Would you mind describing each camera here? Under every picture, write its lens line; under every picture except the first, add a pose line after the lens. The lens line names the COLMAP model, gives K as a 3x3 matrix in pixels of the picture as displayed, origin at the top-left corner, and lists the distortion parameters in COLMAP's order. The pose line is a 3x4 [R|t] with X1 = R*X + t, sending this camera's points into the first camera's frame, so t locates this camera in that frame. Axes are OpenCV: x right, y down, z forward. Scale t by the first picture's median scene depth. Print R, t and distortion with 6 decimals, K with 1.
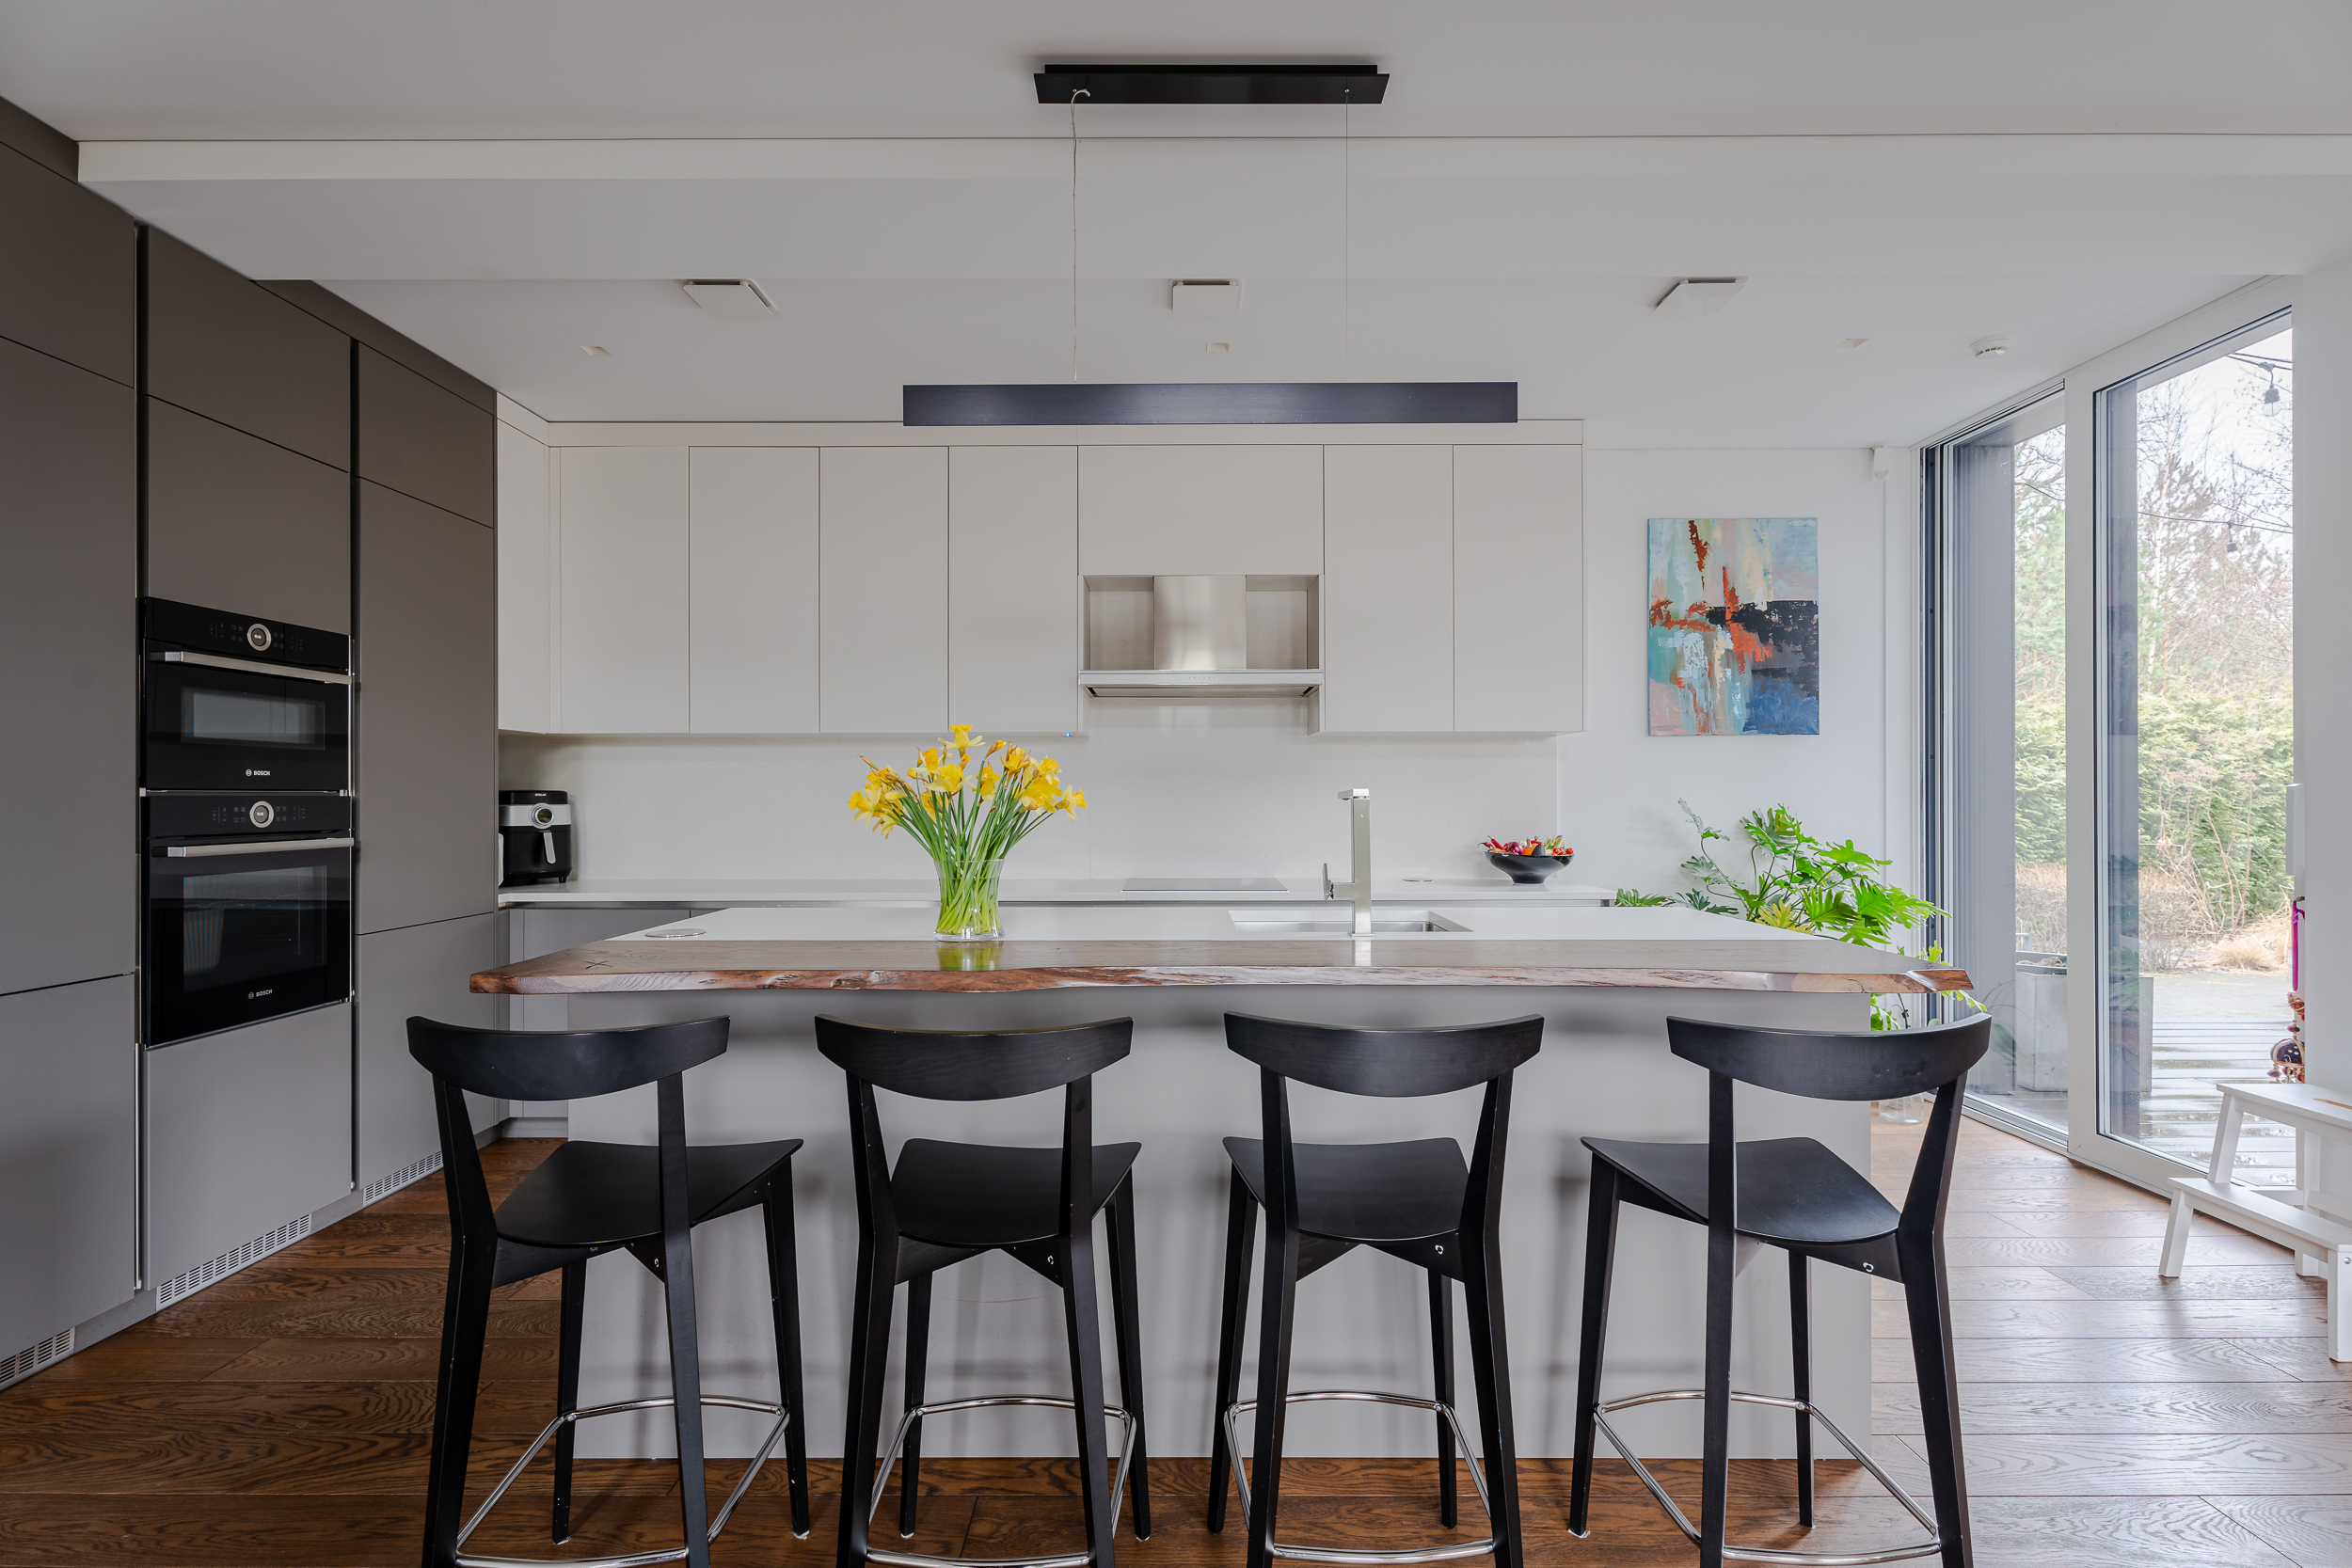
lens RADIAL K [[1058.7, 0, 1187.7], [0, 1058.7, 791.6], [0, 0, 1]] dist [0.001657, 0.001484]
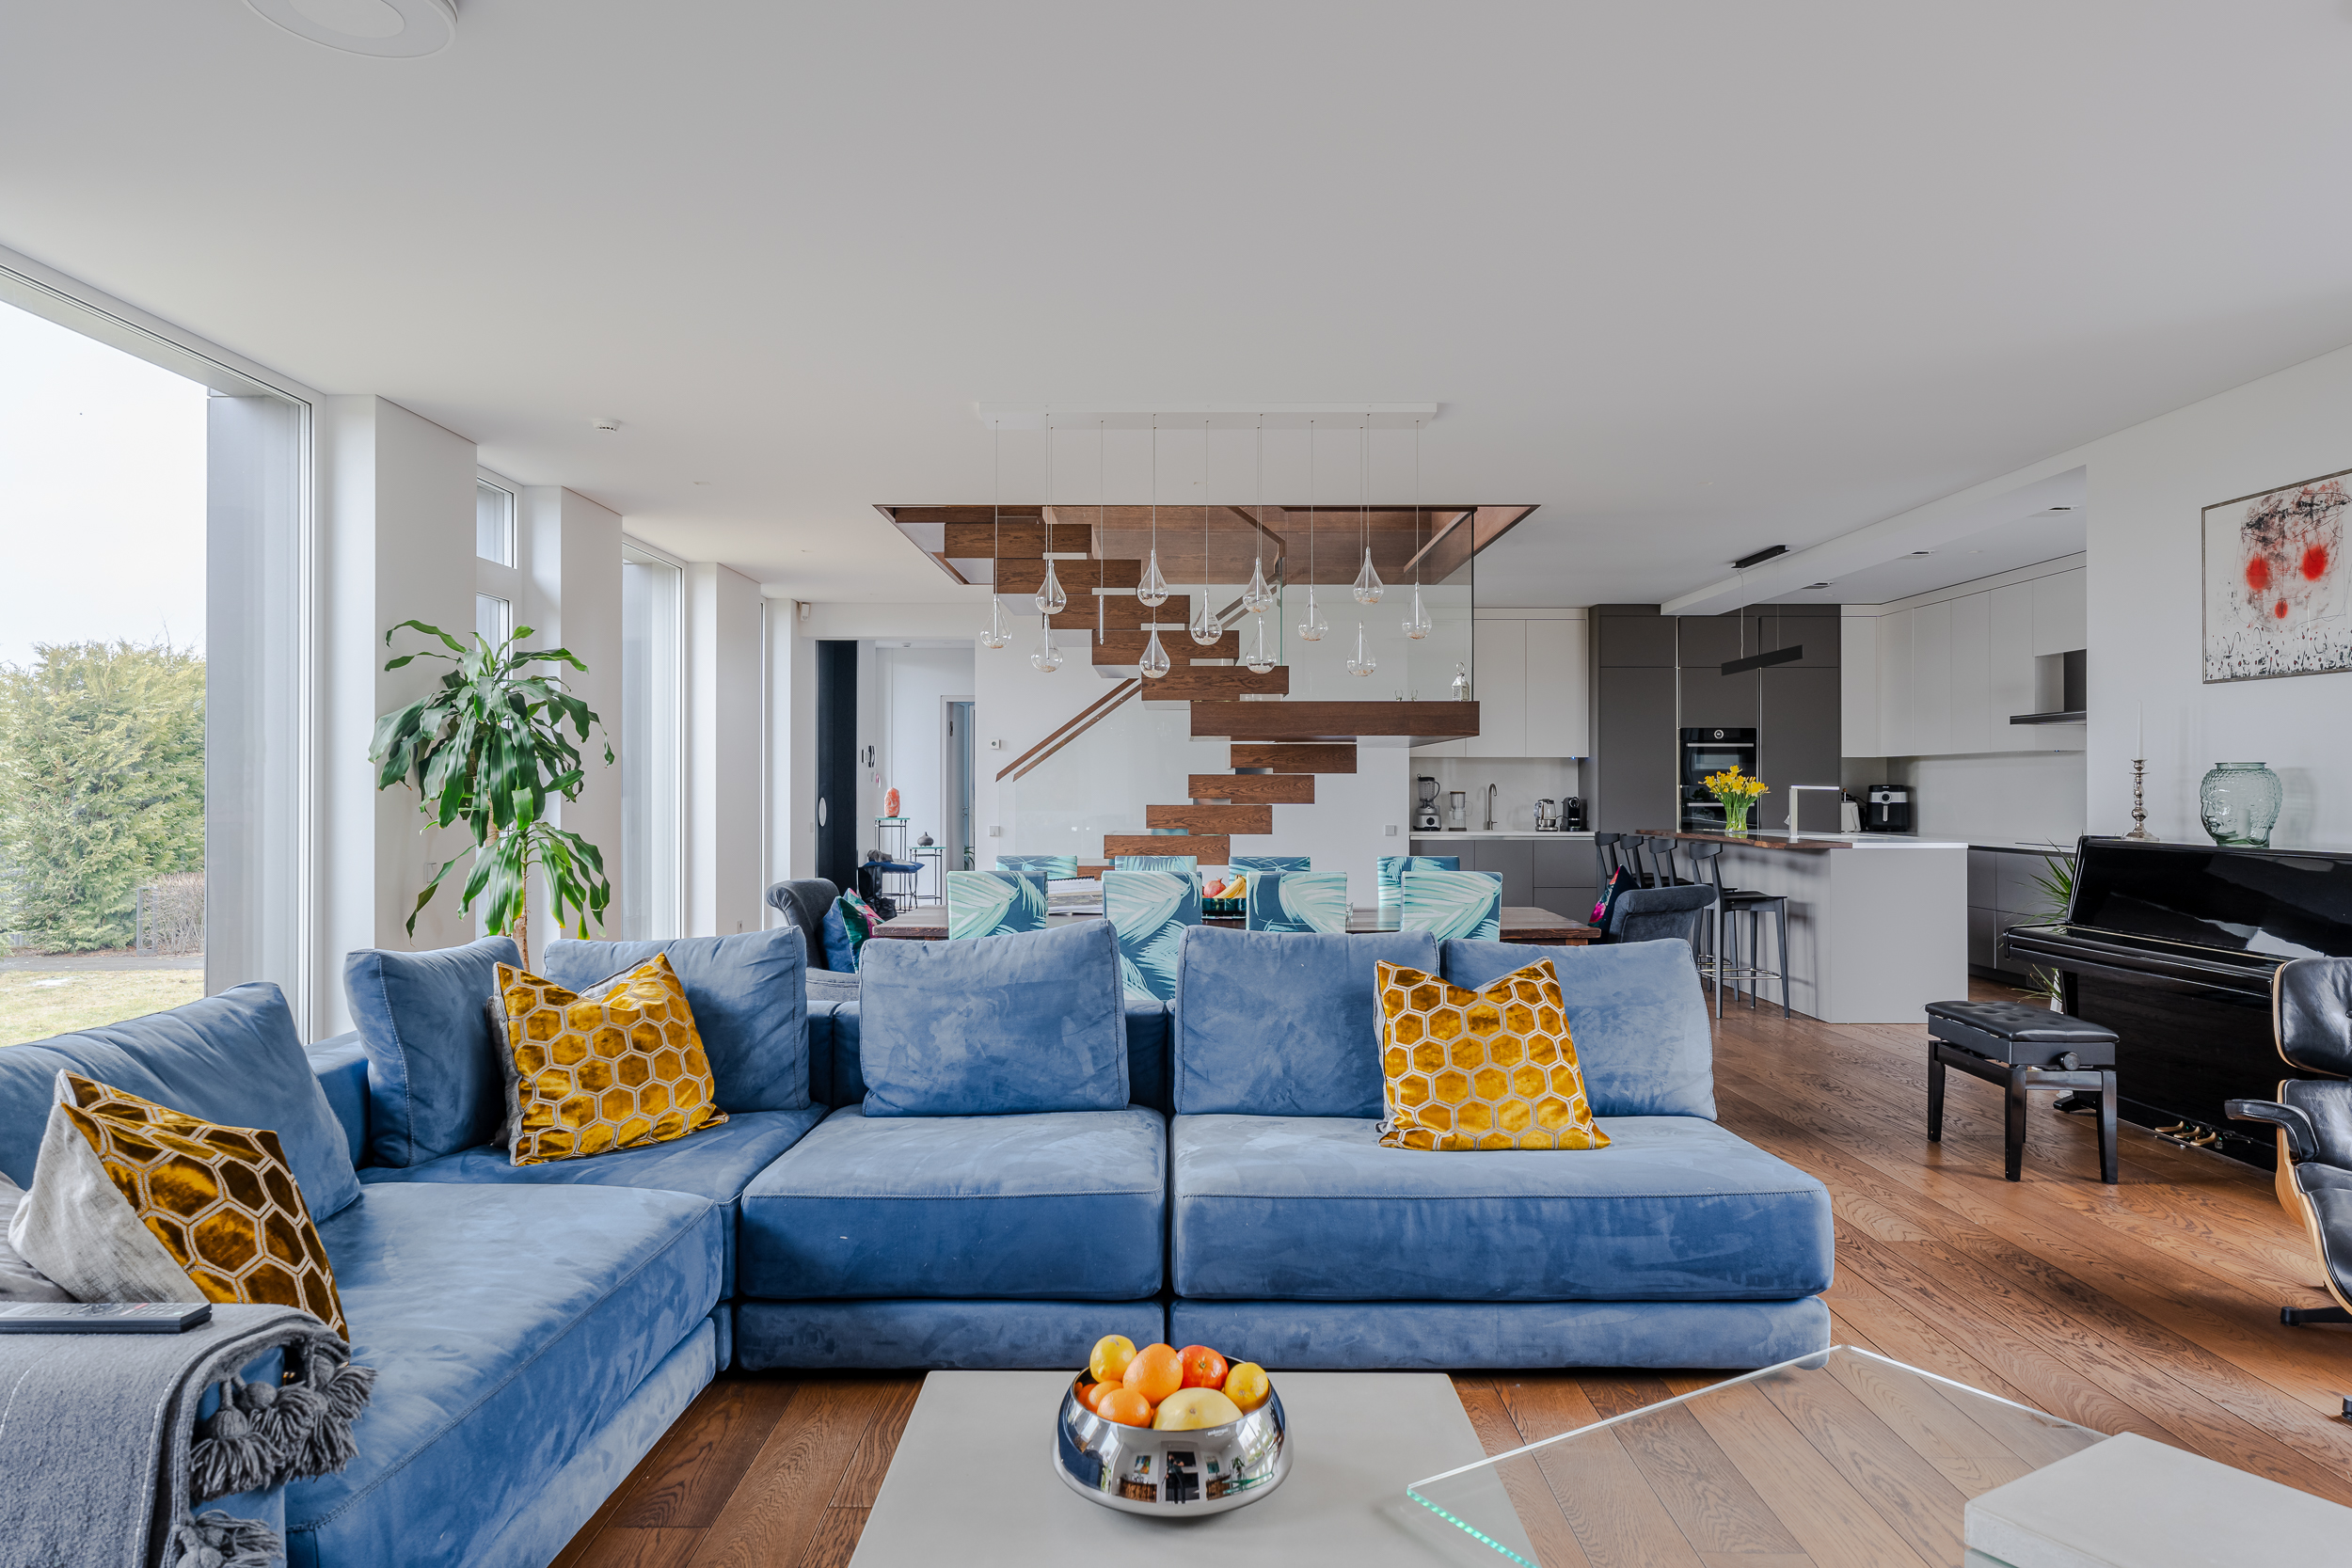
lens RADIAL K [[1469.5, 0, 1174.0], [0, 1469.5, 777.3], [0, 0, 1]] dist [0.008784, 0.004711]
pose [[-0.004973, -0.004566, -0.999977, 2.978907], [0.002789, 0.999986, -0.004580, -0.009159], [0.999984, -0.002812, -0.004960, -0.463762]]
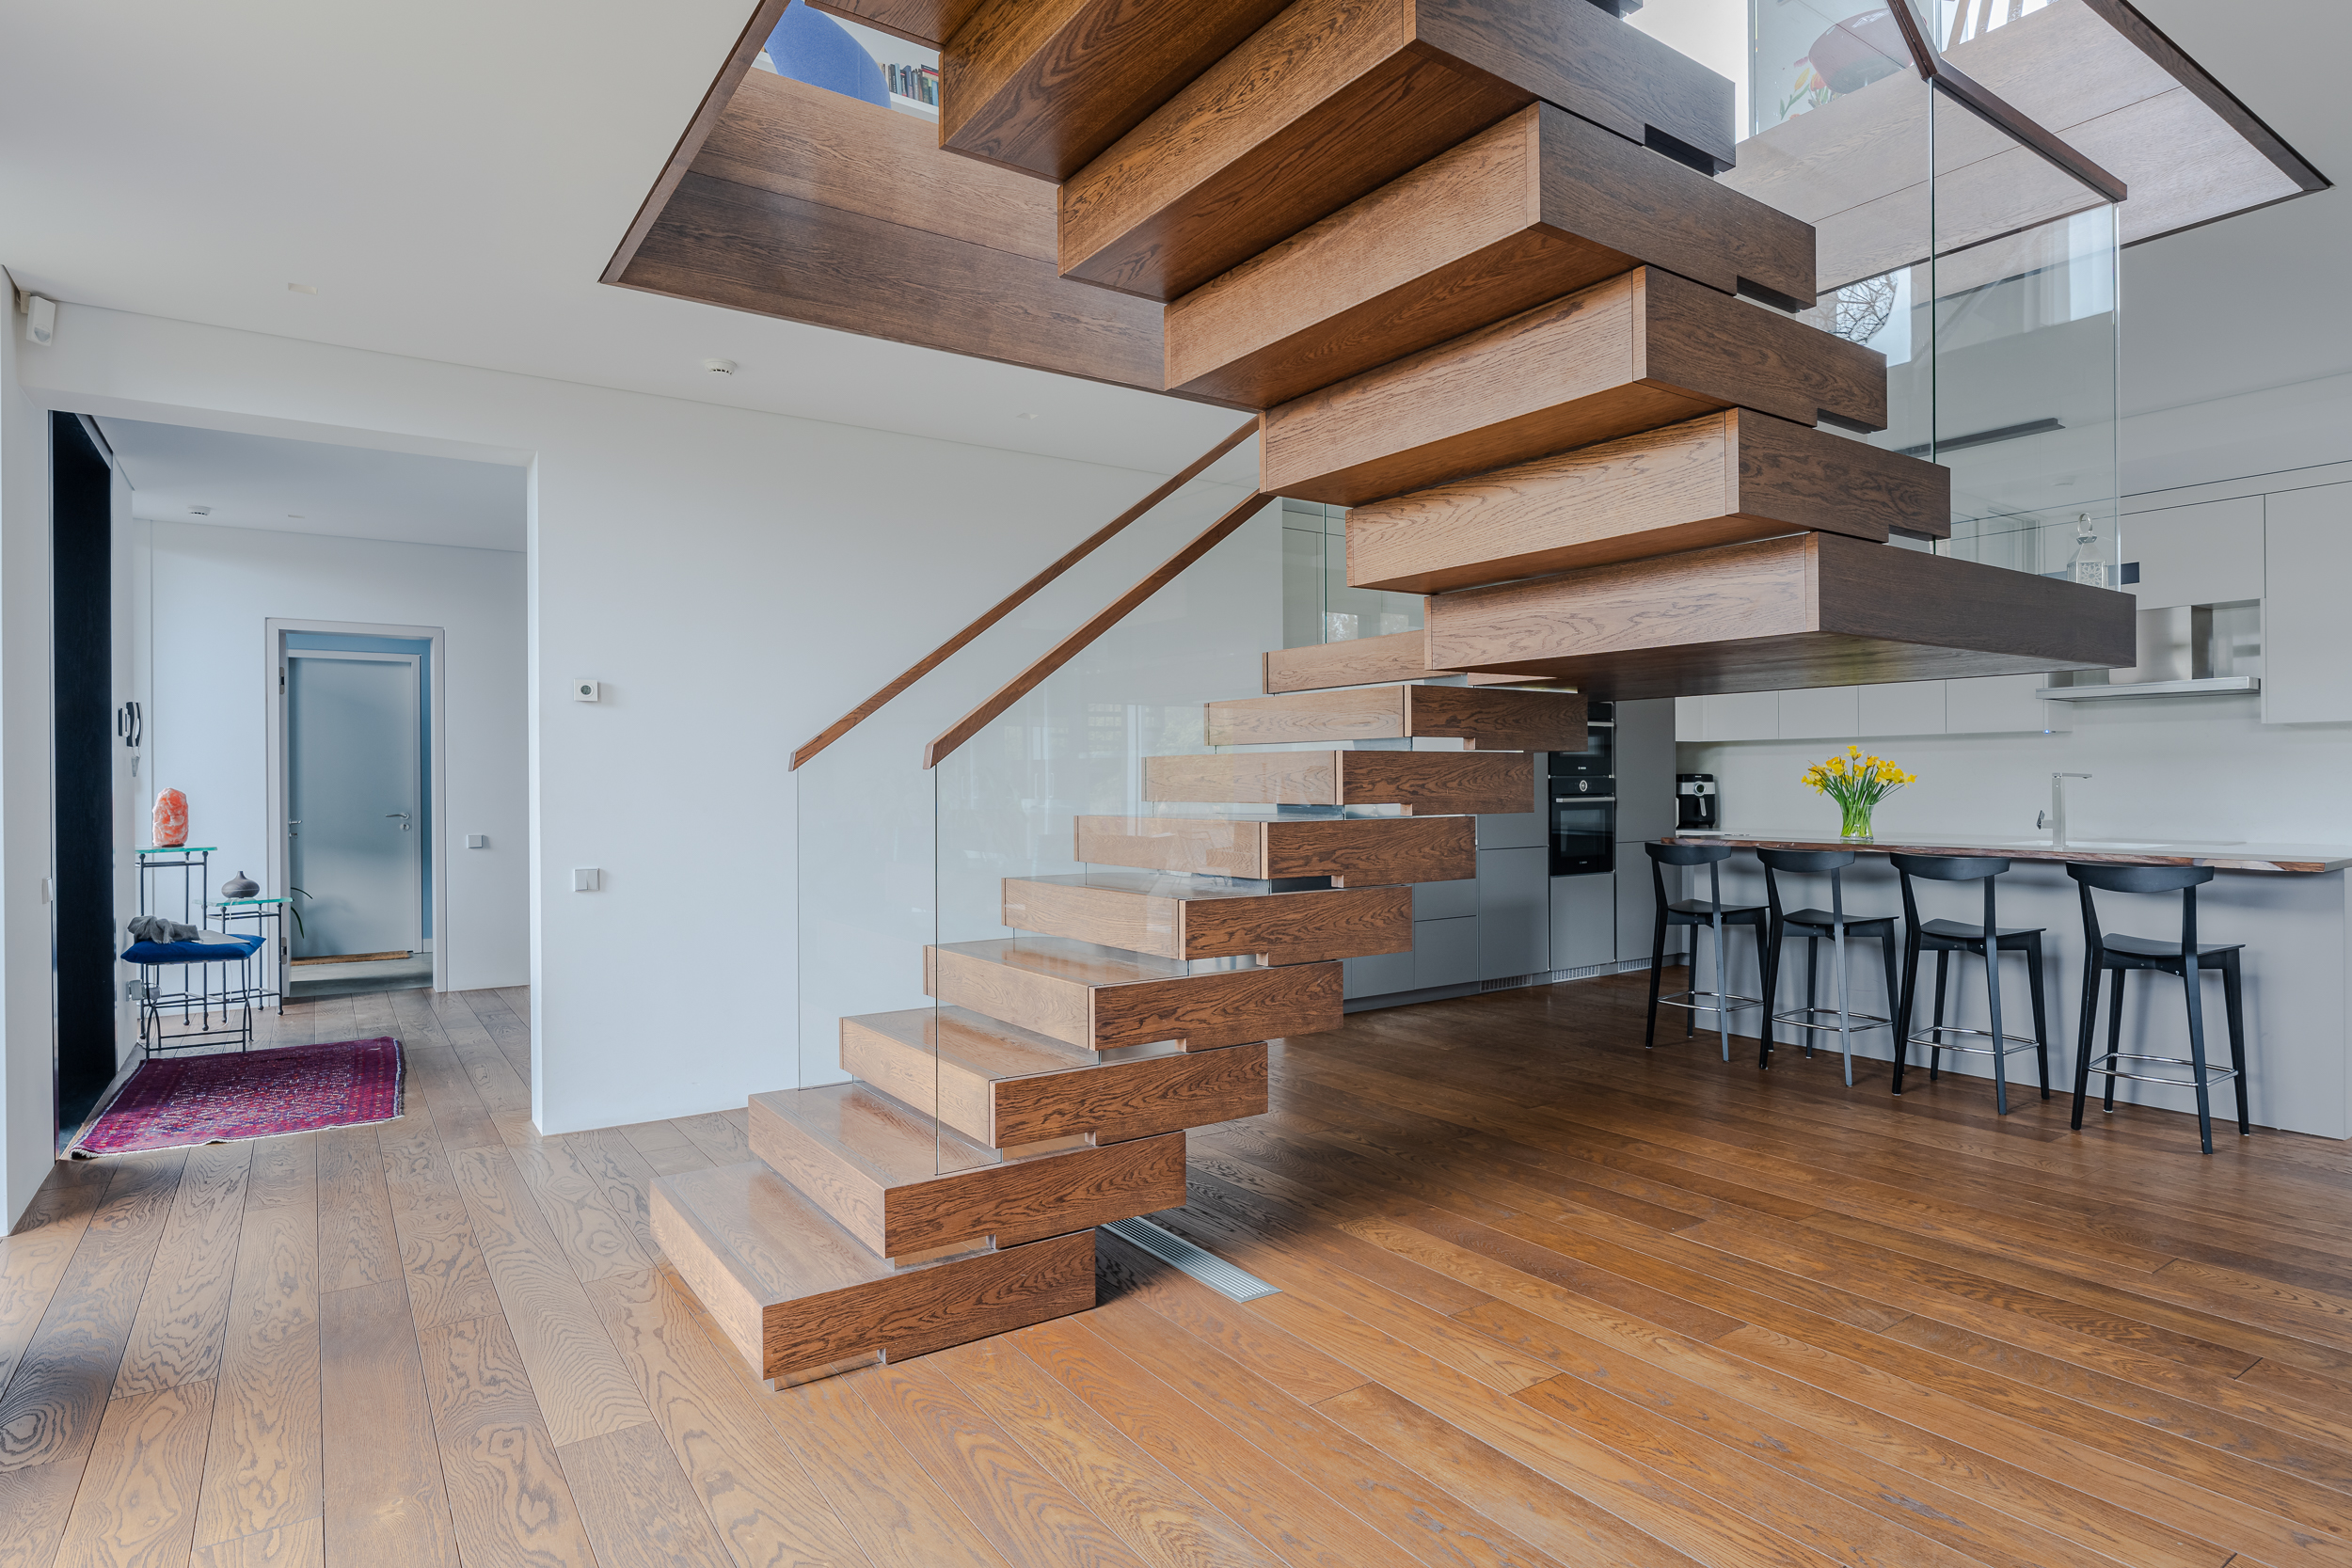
lens RADIAL K [[1284.5, 0, 1156.4], [0, 1284.5, 785.2], [0, 0, 1]] dist [-0.001513, 0.000141]
pose [[0.562628, 0.001259, -0.826709, 0.861973], [0.008538, 0.999937, 0.007333, -0.008336], [0.826666, -0.011185, 0.562582, -1.258131]]
